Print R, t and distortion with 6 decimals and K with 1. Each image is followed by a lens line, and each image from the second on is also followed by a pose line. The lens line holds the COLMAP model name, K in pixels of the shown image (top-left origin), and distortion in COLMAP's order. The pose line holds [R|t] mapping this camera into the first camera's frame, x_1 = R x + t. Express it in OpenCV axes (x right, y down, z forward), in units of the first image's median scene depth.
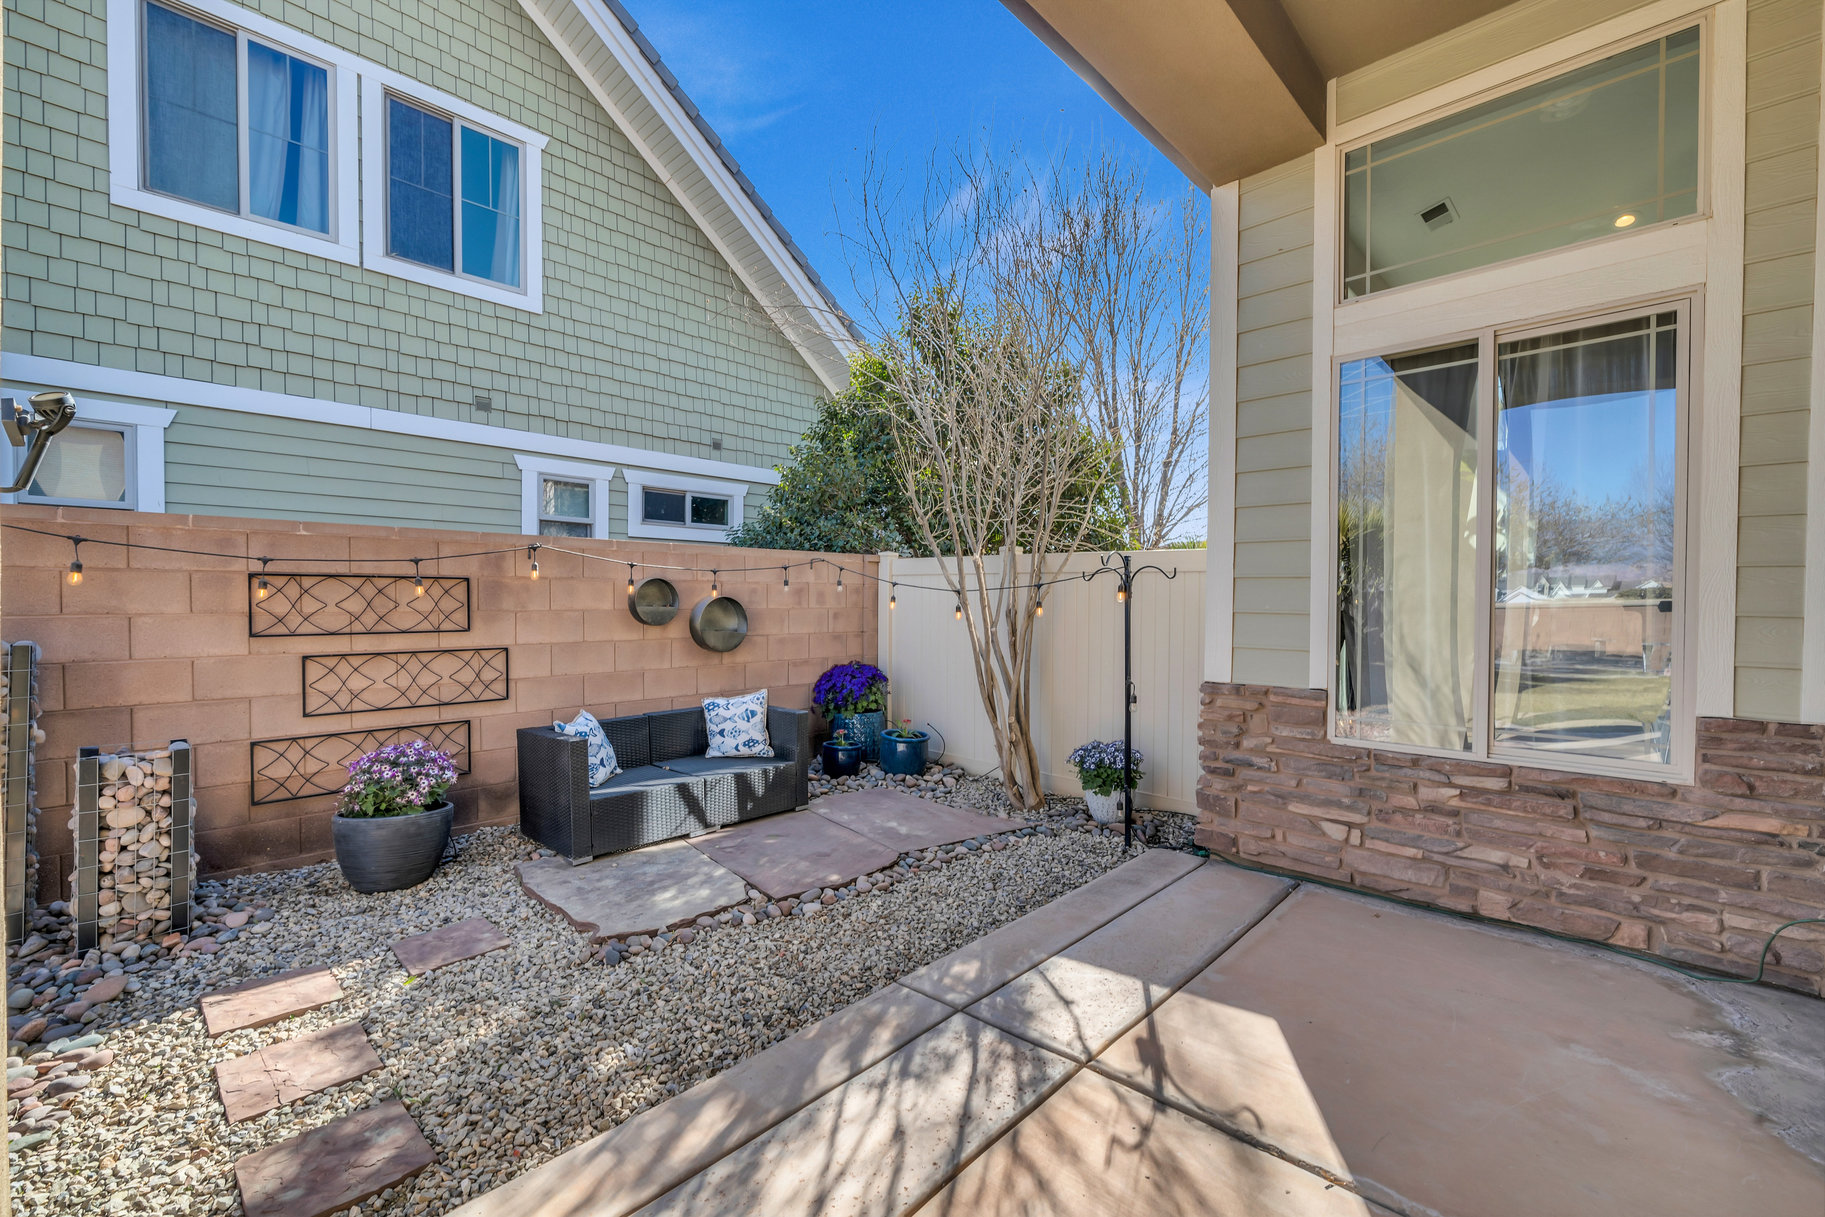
lens RADIAL K [[790.1, 0, 855.8], [0, 790.1, 601.3], [0, 0, 1]] dist [0.000409, -0.000155]
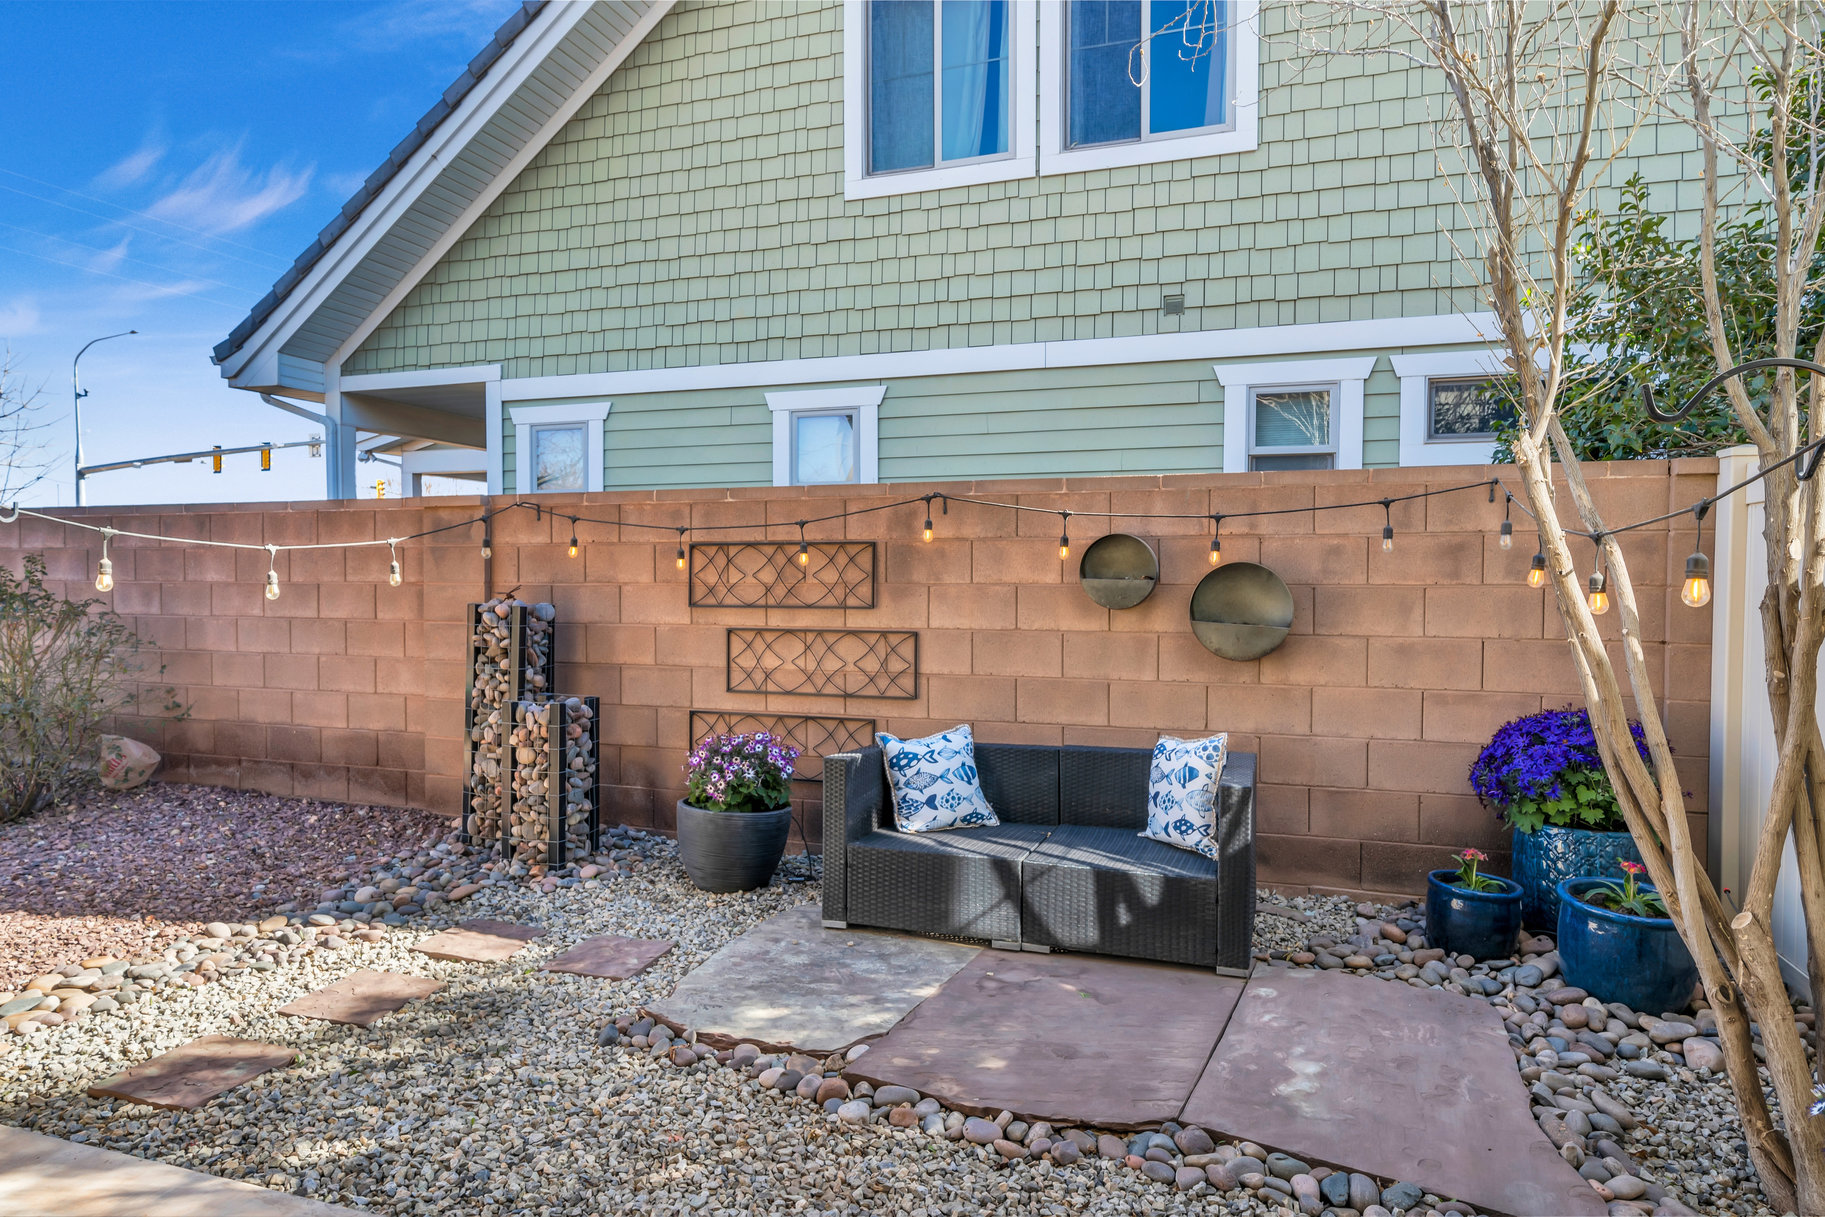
lens RADIAL K [[1064.7, 0, 906.8], [0, 1064.7, 604.9], [0, 0, 1]] dist [-0.000528, 0.000236]
pose [[0.441087, 0.021517, -0.897206, 0.469206], [-0.002837, 0.999741, 0.022582, 0.008925], [0.897460, -0.007416, 0.441034, 0.525476]]
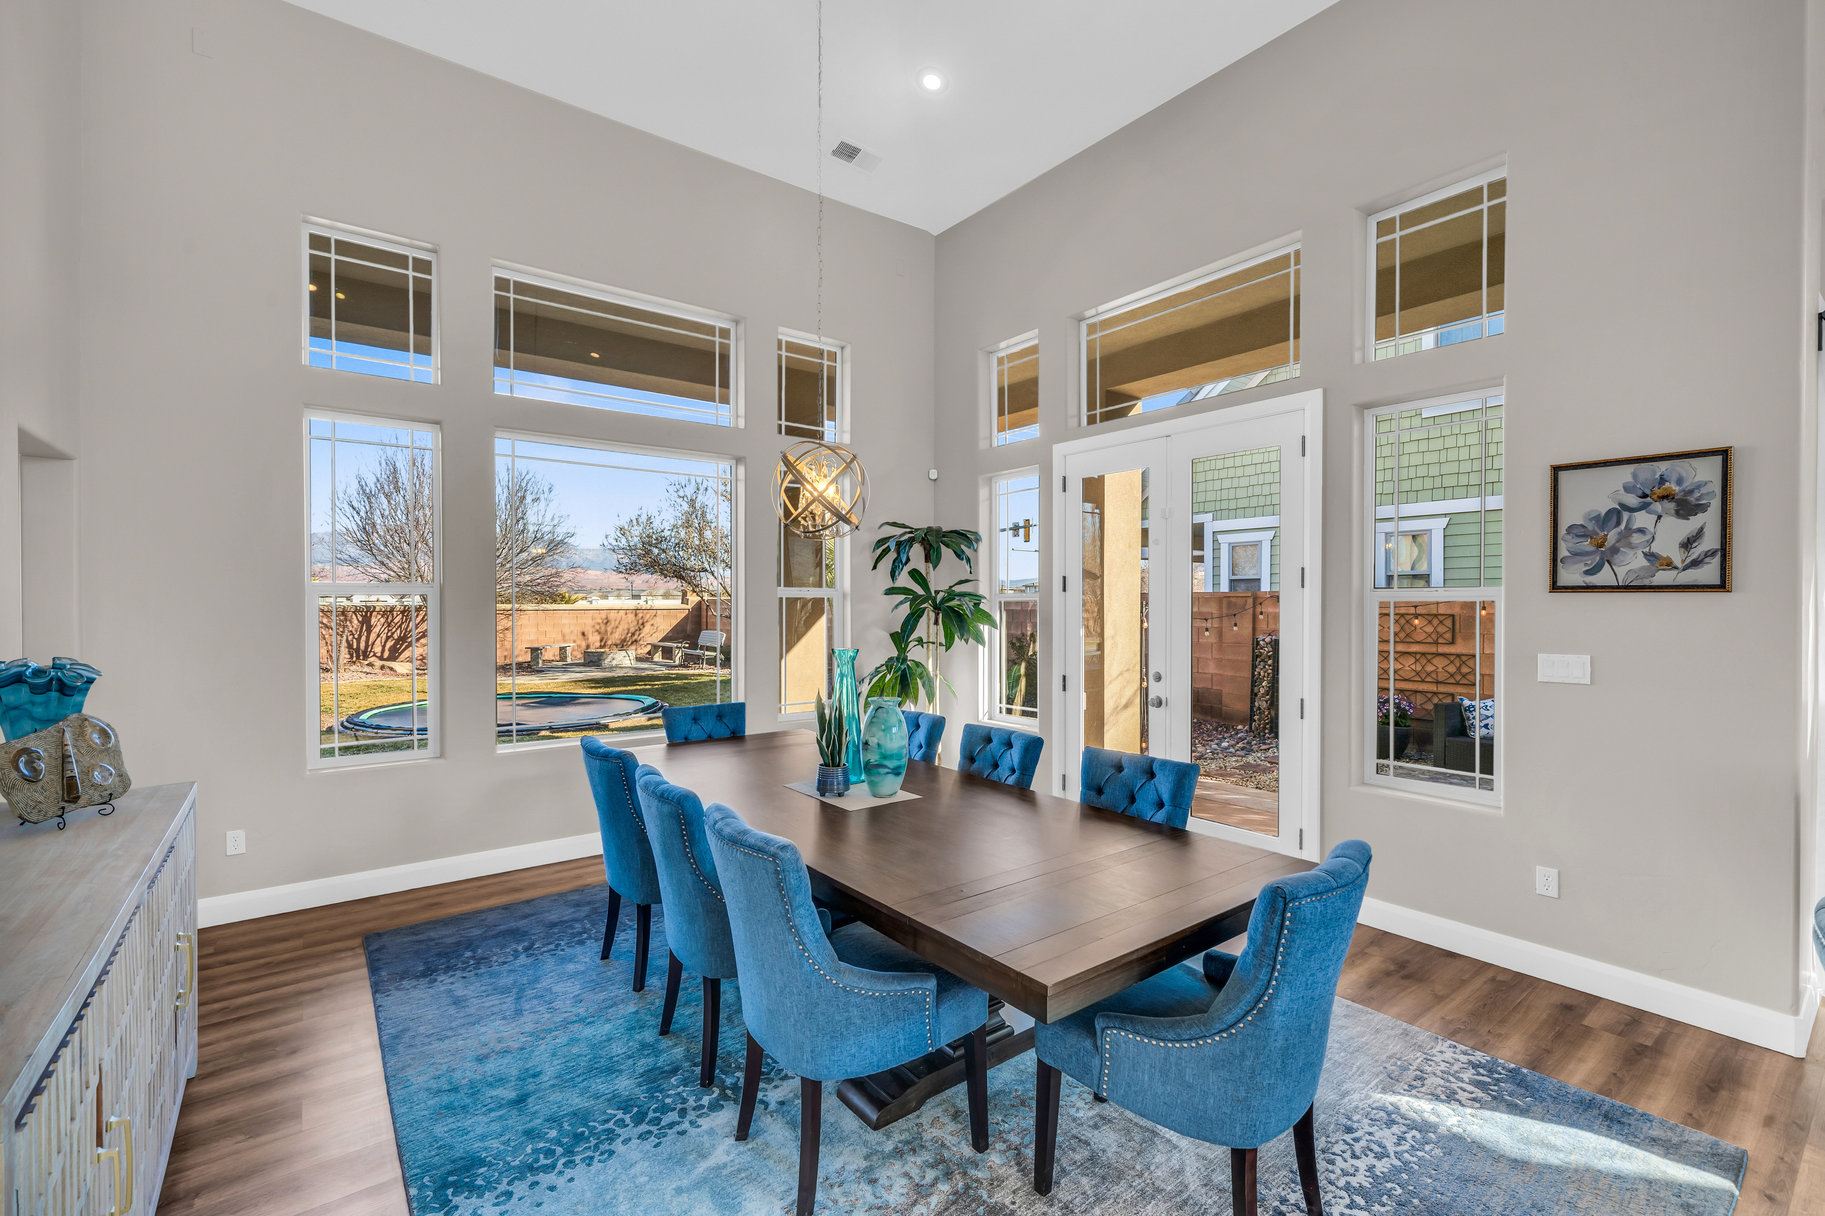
lens RADIAL K [[790.1, 0, 906.0], [0, 790.1, 609.0], [0, 0, 1]] dist [0.000409, -0.000155]
pose [[-0.134524, 0.002825, -0.990906, 1.392778], [-0.006637, 0.999971, 0.003752, -0.039062], [0.990888, 0.007081, -0.134501, 0.003317]]
